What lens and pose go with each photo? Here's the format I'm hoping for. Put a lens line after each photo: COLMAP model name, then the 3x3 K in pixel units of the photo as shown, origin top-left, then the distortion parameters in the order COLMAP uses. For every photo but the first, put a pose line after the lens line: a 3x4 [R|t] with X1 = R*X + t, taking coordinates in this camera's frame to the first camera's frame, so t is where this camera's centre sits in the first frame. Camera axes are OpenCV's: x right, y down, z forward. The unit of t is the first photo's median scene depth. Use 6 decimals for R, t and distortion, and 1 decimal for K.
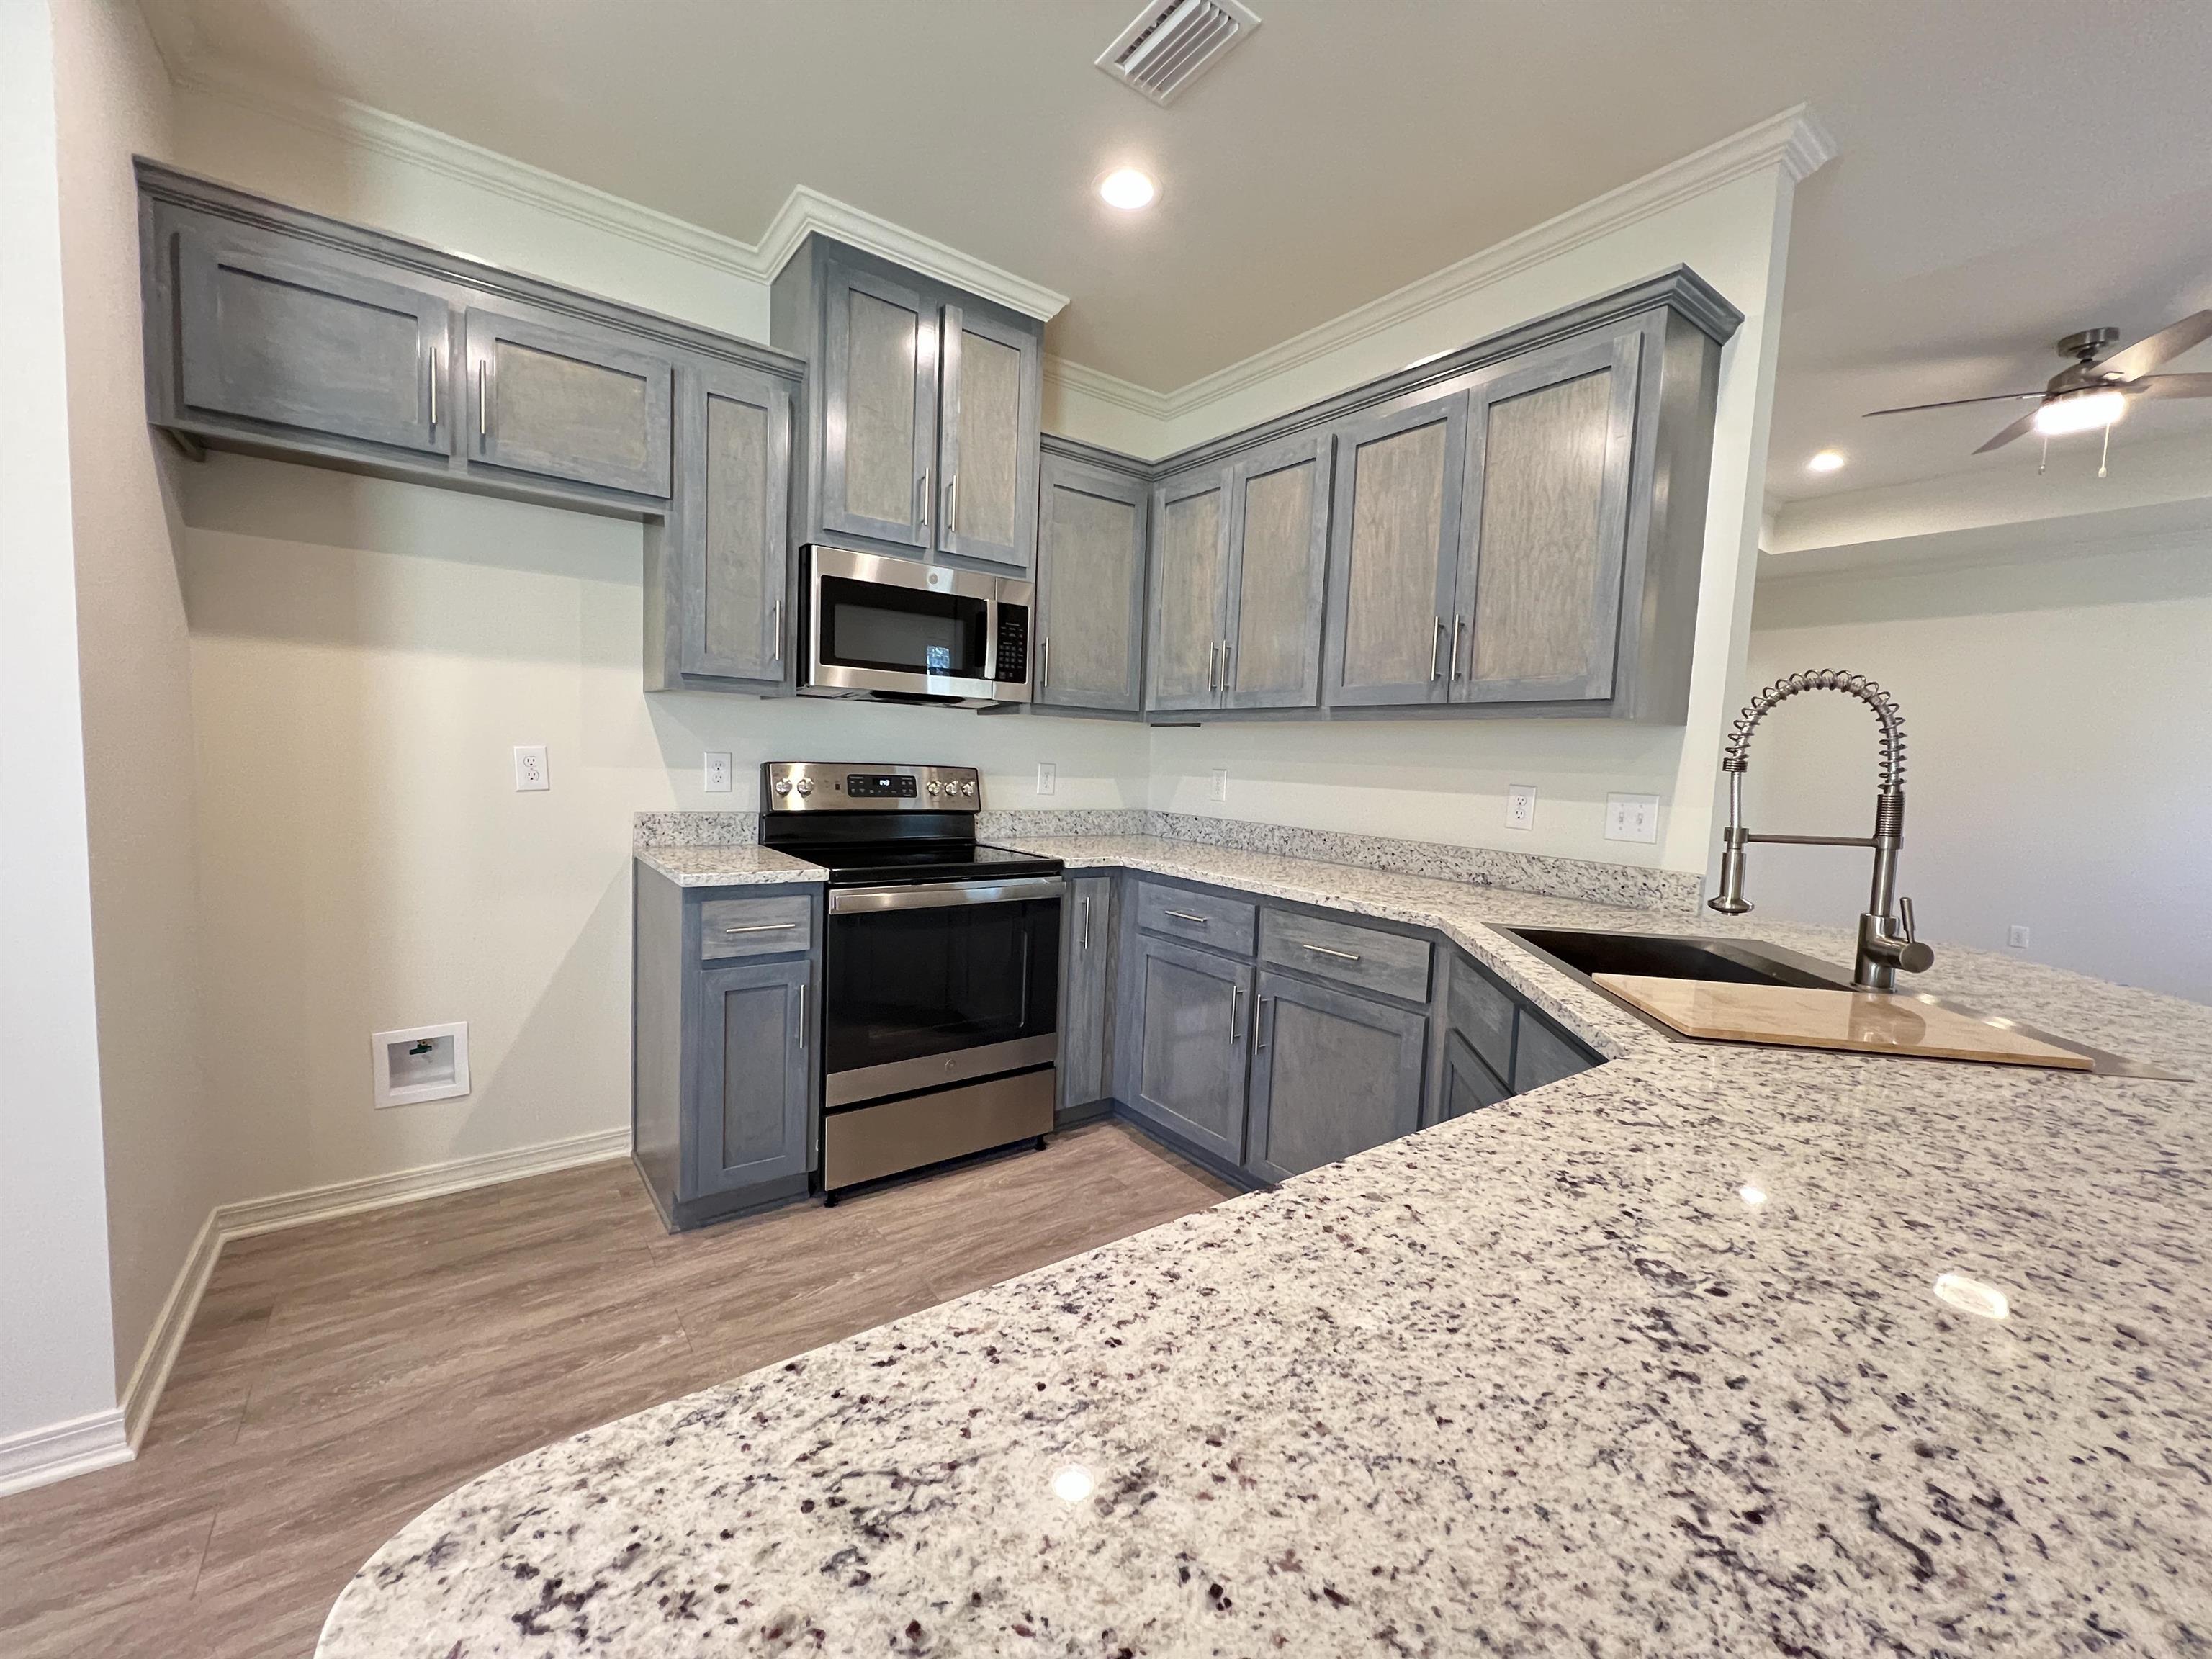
lens RADIAL K [[877.6, 0, 1110.0], [0, 877.6, 828.4], [0, 0, 1]] dist [-0.011405, -0.000081]
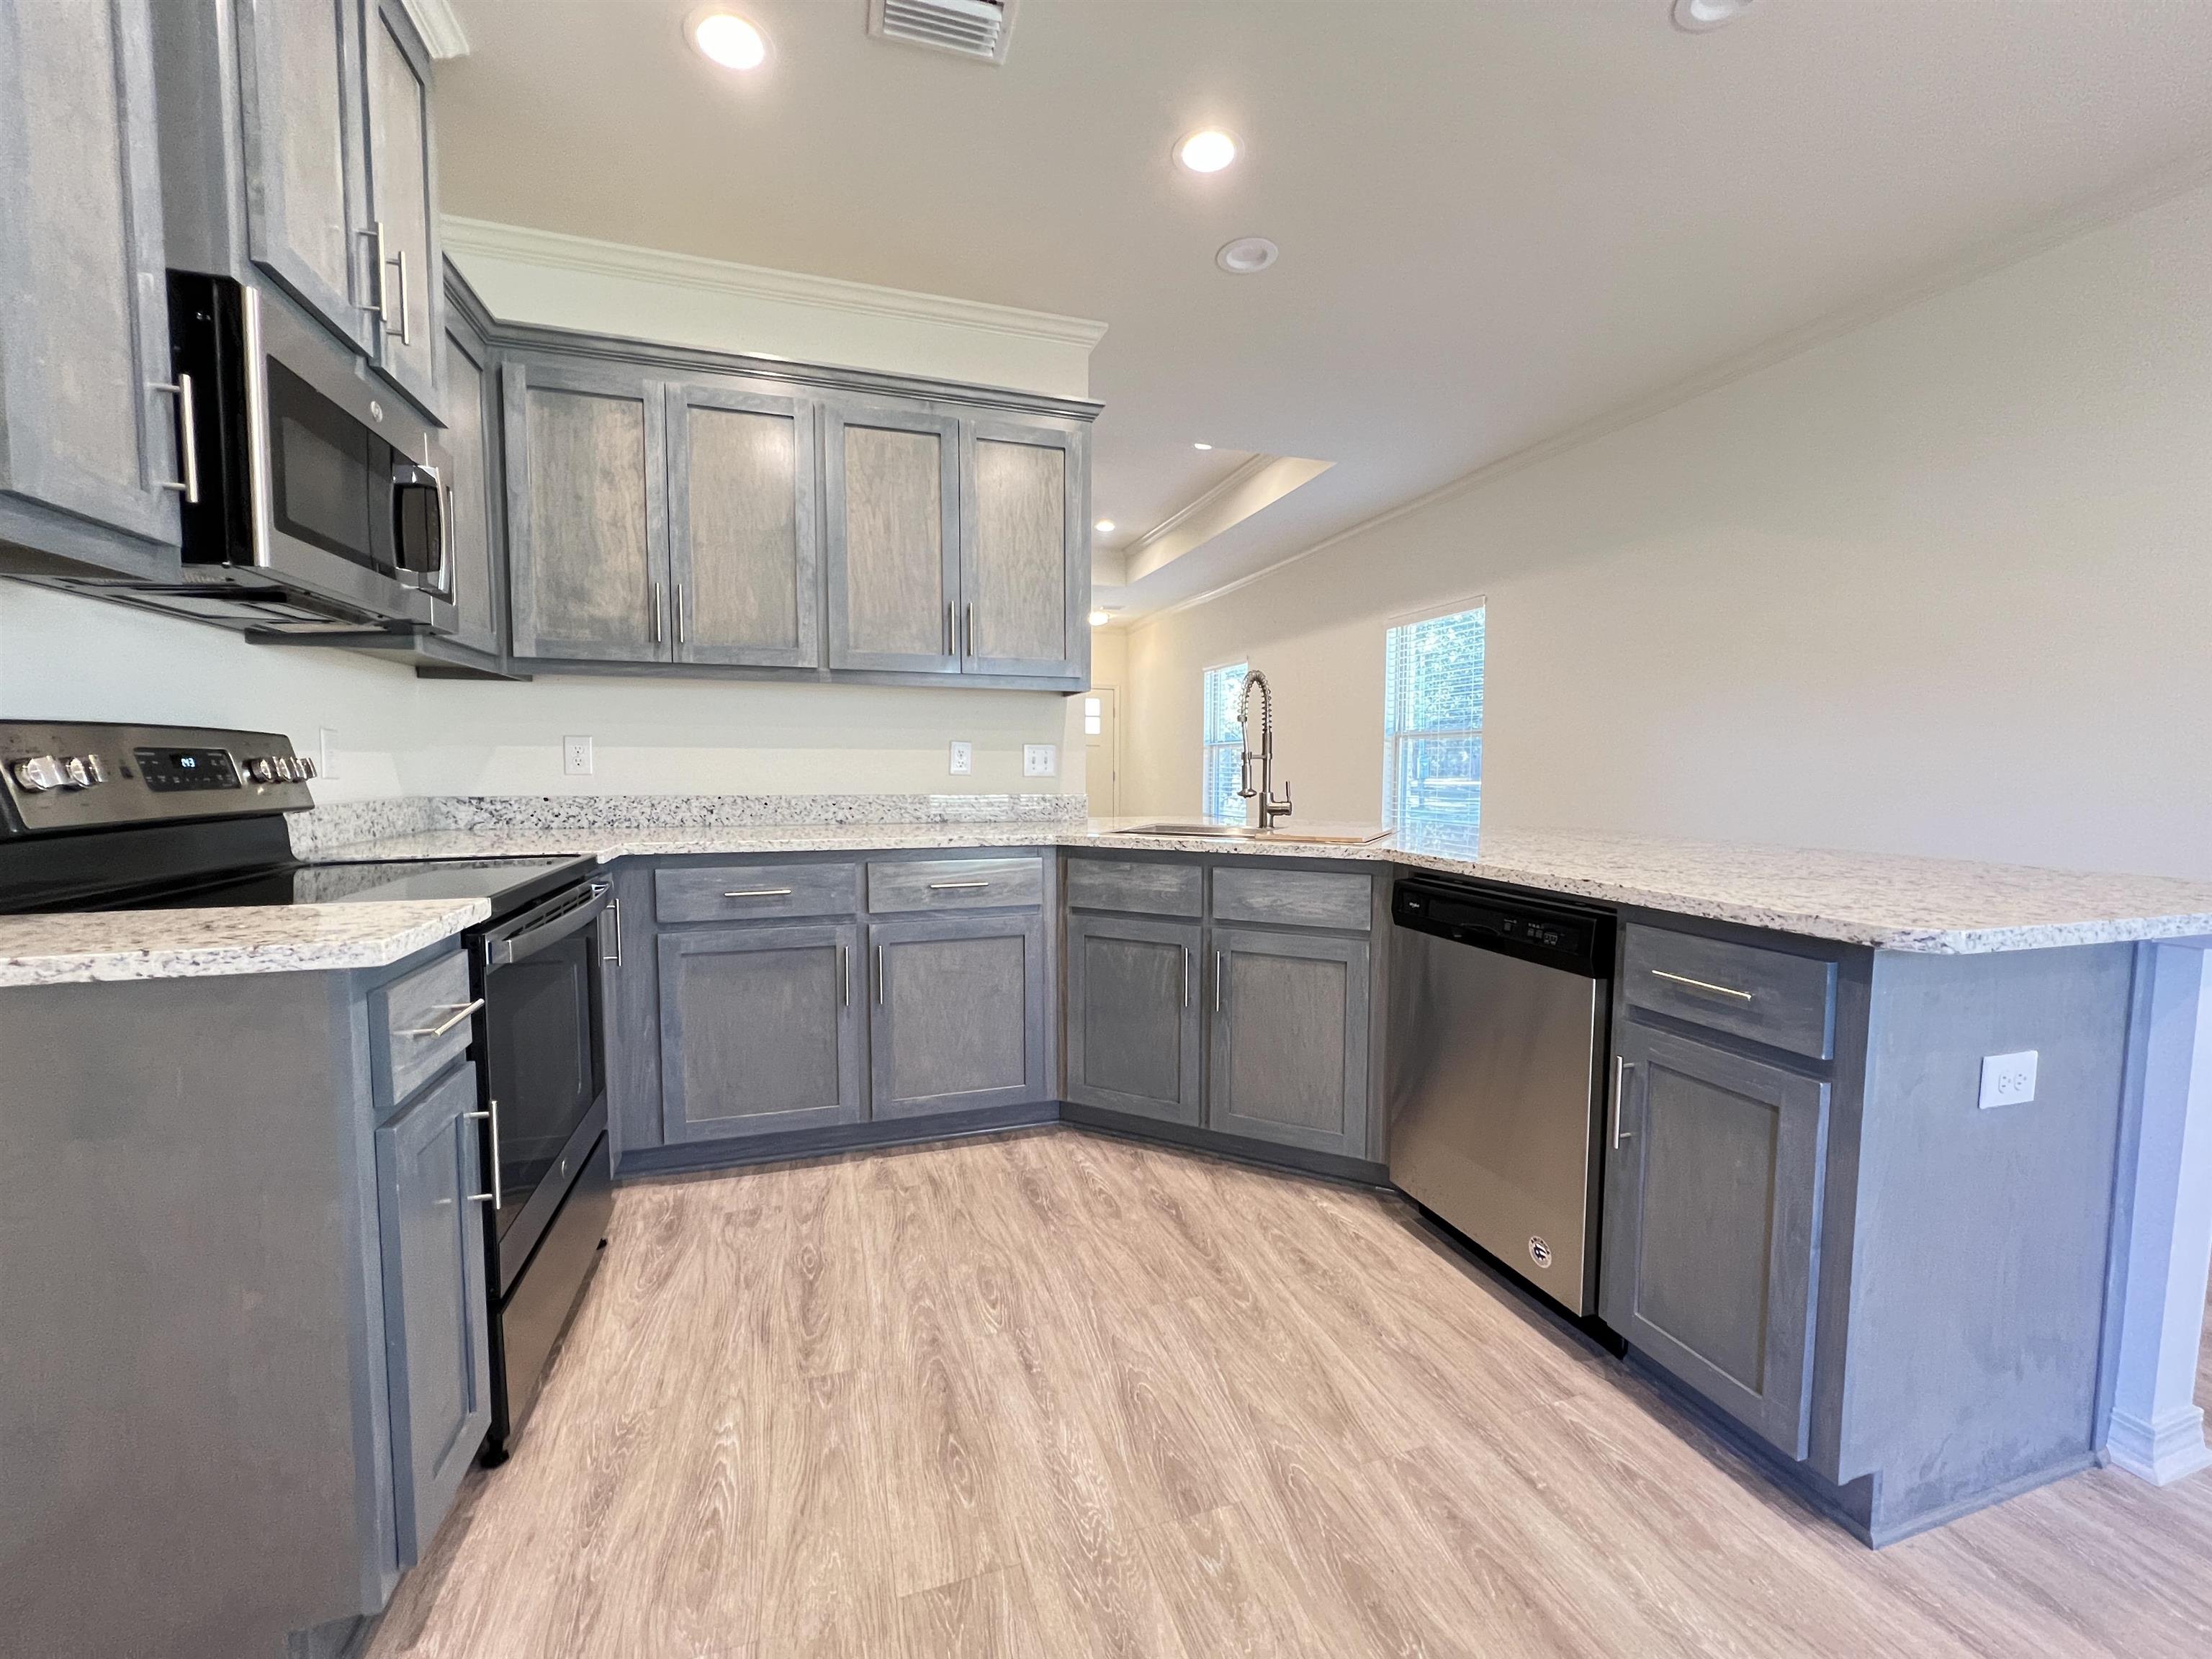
lens RADIAL K [[877.6, 0, 1110.0], [0, 877.6, 828.4], [0, 0, 1]] dist [-0.011405, -0.000081]
pose [[0.324767, -0.108517, 0.939548, -0.620256], [0.083797, 0.992791, 0.085701, -0.012729], [-0.942074, 0.050899, 0.331519, 0.347104]]
